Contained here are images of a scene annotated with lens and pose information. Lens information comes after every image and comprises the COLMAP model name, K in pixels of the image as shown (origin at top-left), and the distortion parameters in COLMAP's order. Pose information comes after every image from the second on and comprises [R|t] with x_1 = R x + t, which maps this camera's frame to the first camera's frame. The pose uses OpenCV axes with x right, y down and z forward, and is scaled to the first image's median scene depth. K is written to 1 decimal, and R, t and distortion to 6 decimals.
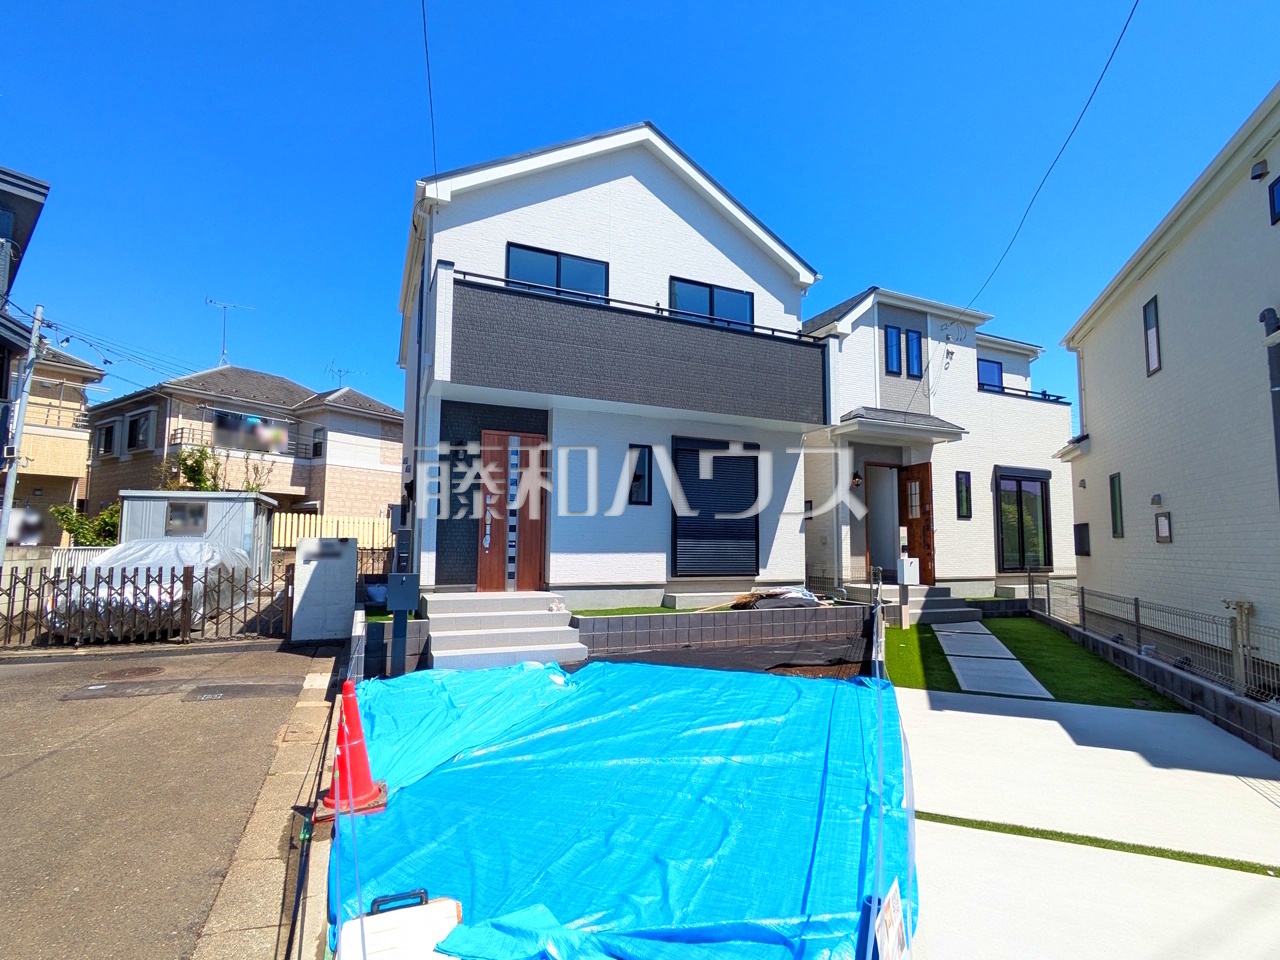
lens RADIAL K [[607.7, 0, 633.2], [0, 607.7, 495.7], [0, 0, 1]] dist [-0.003794, 0.002011]
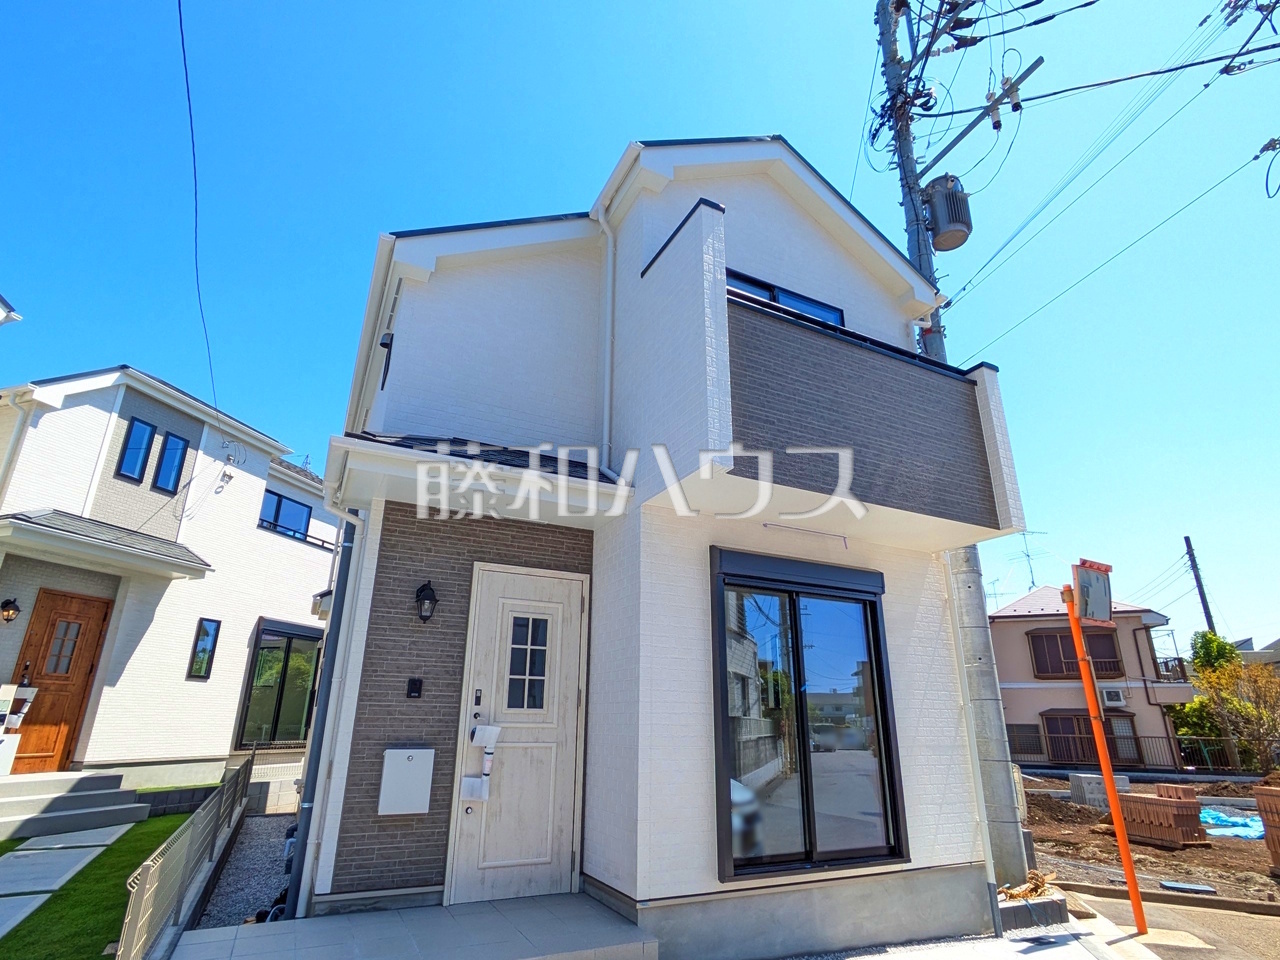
lens RADIAL K [[652.1, 0, 630.0], [0, 652.1, 503.2], [0, 0, 1]] dist [-0.005018, 0.002959]
pose [[0.655108, 0.238932, 0.716760, 0.299817], [-0.067513, 0.963396, -0.259442, -0.001464], [-0.752513, 0.121572, 0.647260, -0.003600]]
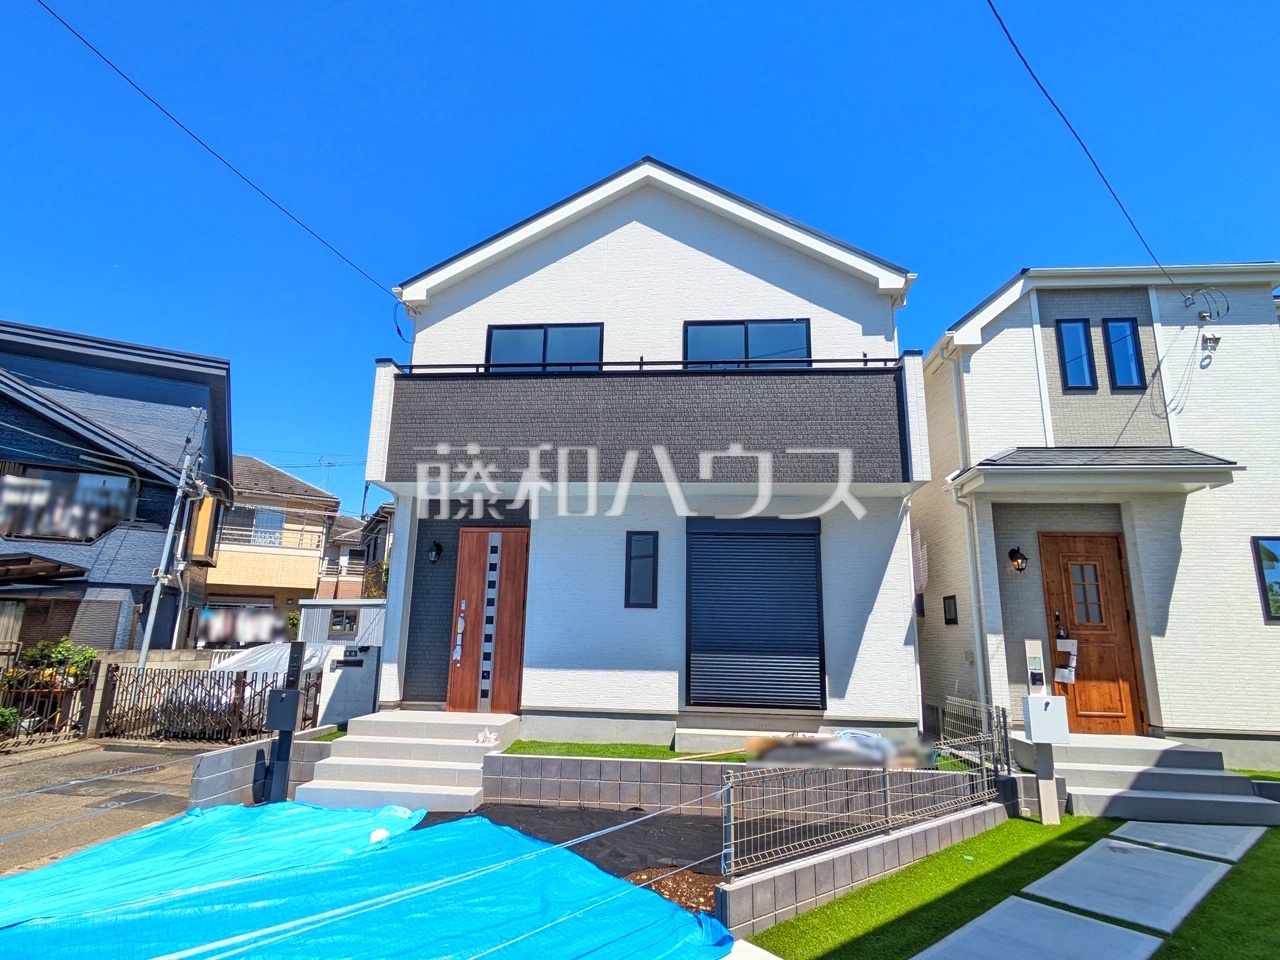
lens RADIAL K [[652.1, 0, 630.0], [0, 652.1, 503.2], [0, 0, 1]] dist [-0.005018, 0.002959]
pose [[0.876289, -0.089269, -0.473443, 0.374861], [0.024970, 0.989779, -0.140409, -0.000893], [0.481138, 0.111217, 0.869561, 0.226147]]
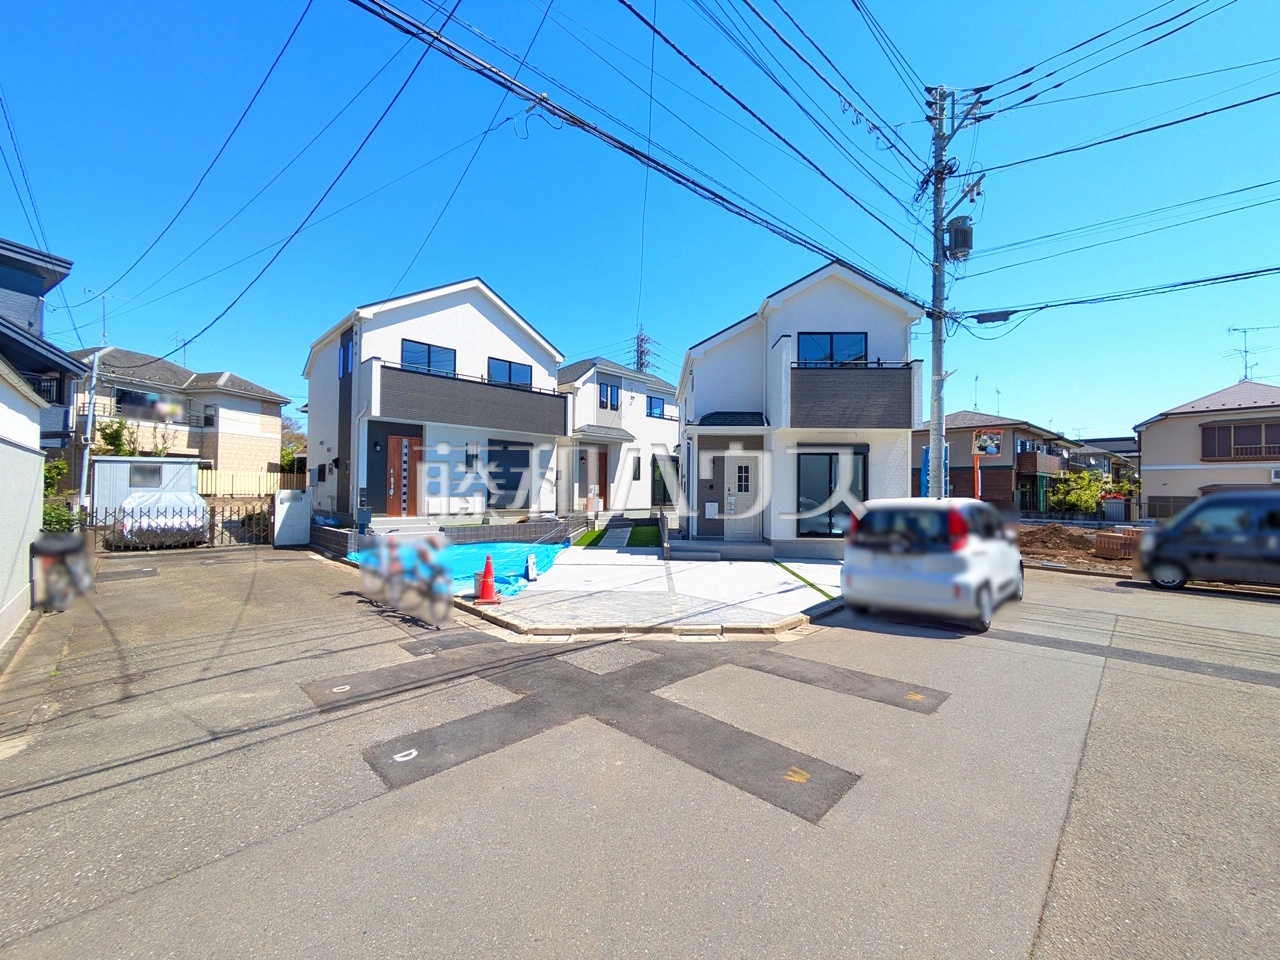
lens RADIAL K [[502.5, 0, 638.7], [0, 502.5, 482.6], [0, 0, 1]] dist [-0.001731, 0.000496]
pose [[0.933296, 0.005597, 0.359064, -0.064015], [-0.029738, 0.997649, 0.061746, -0.068115], [-0.357874, -0.068305, 0.931268, -0.686512]]
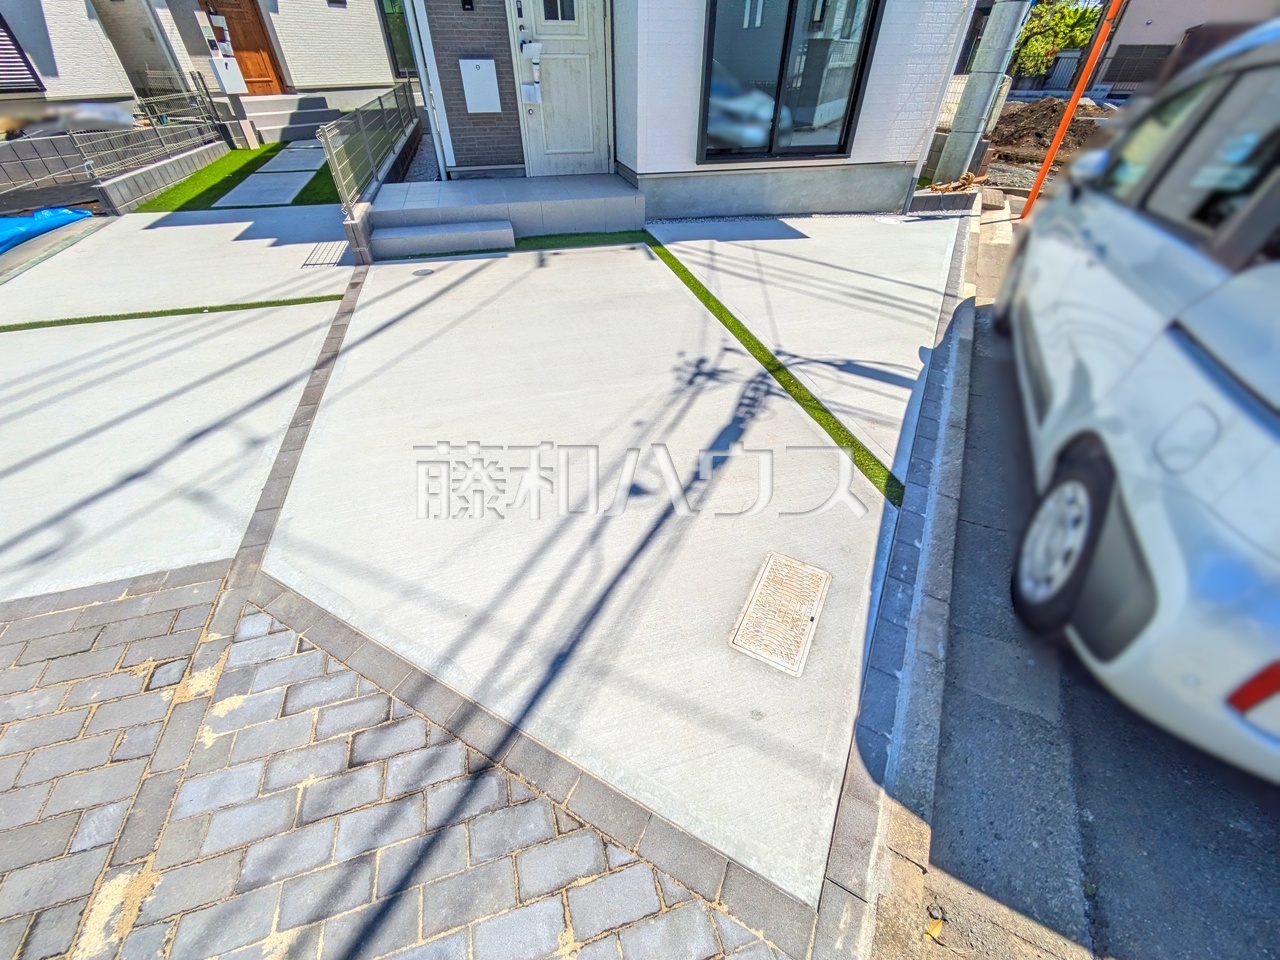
lens RADIAL K [[507.1, 0, 637.6], [0, 507.1, 480.9], [0, 0, 1]] dist [-0.000876, 0.001032]
pose [[0.788475, -0.402719, 0.464891, 0.300060], [-0.042917, 0.717974, 0.694745, 0.001976], [-0.613567, -0.567742, 0.548821, -0.151687]]
